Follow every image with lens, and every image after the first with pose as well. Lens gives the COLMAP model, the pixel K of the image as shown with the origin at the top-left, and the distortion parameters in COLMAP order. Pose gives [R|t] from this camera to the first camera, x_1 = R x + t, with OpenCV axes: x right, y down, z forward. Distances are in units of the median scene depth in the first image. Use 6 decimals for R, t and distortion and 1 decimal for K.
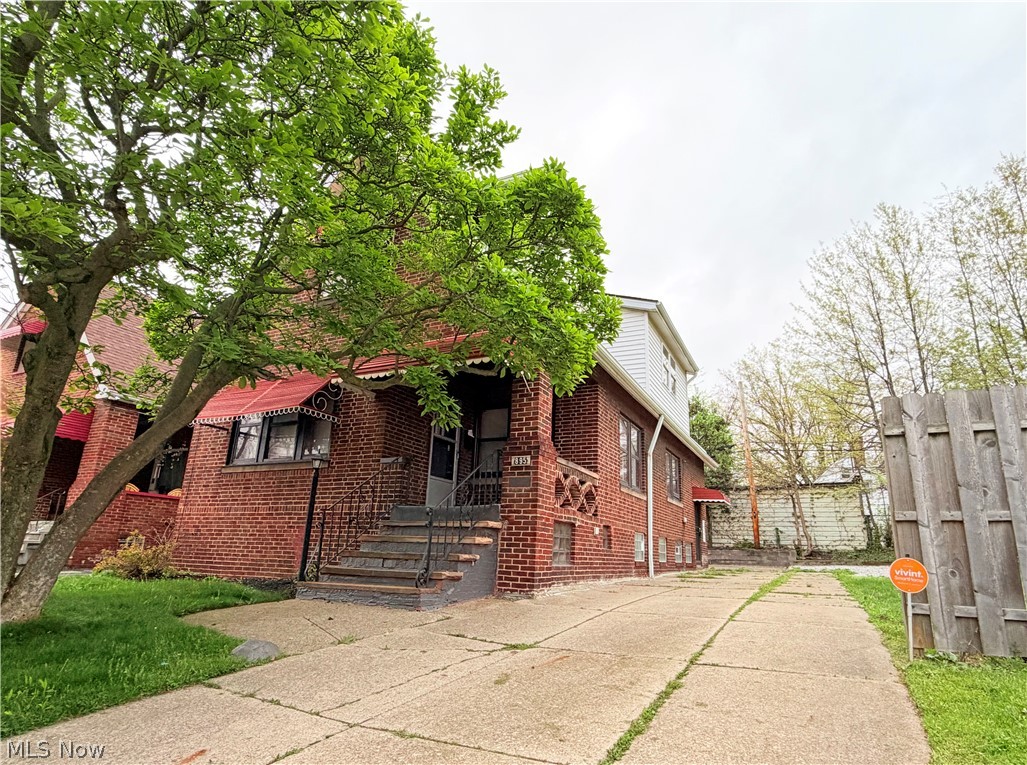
lens RADIAL K [[564.6, 0, 539.2], [0, 564.6, 403.0], [0, 0, 1]] dist [0.000012, -0.000151]
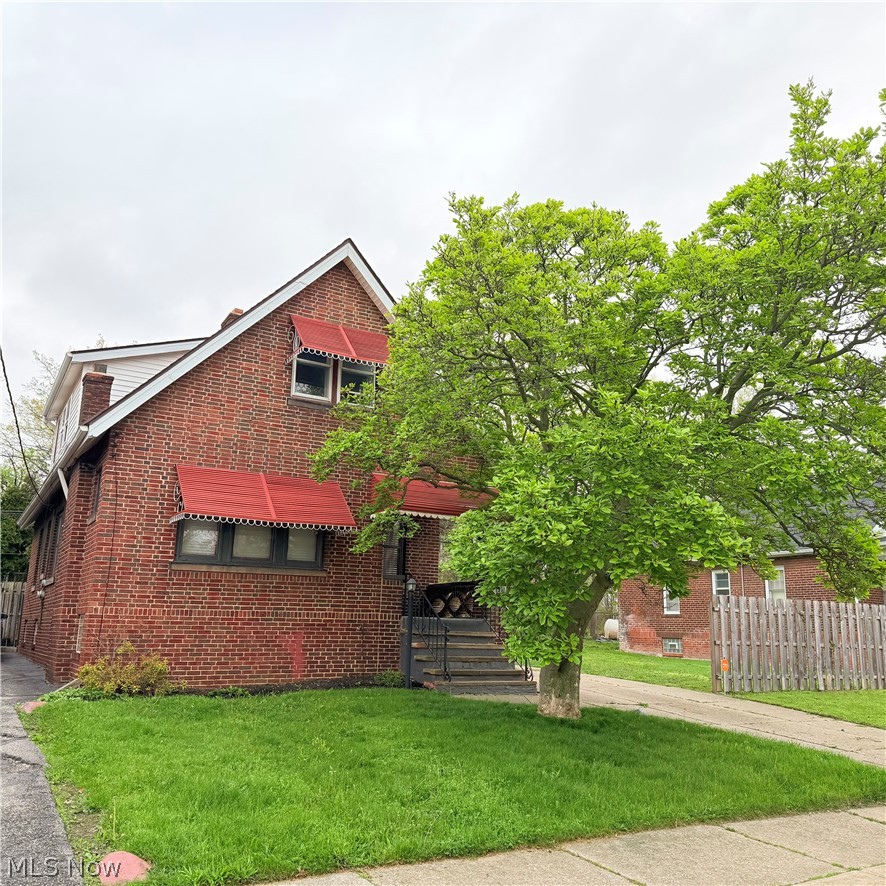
lens RADIAL K [[755.1, 0, 443.3], [0, 755.1, 442.8], [0, 0, 1]] dist [0.043572, -0.010672]
pose [[0.594003, 0.176767, 0.784802, -0.946246], [-0.216831, 0.974635, -0.055410, -0.068030], [-0.774690, -0.137256, 0.617265, -0.013503]]
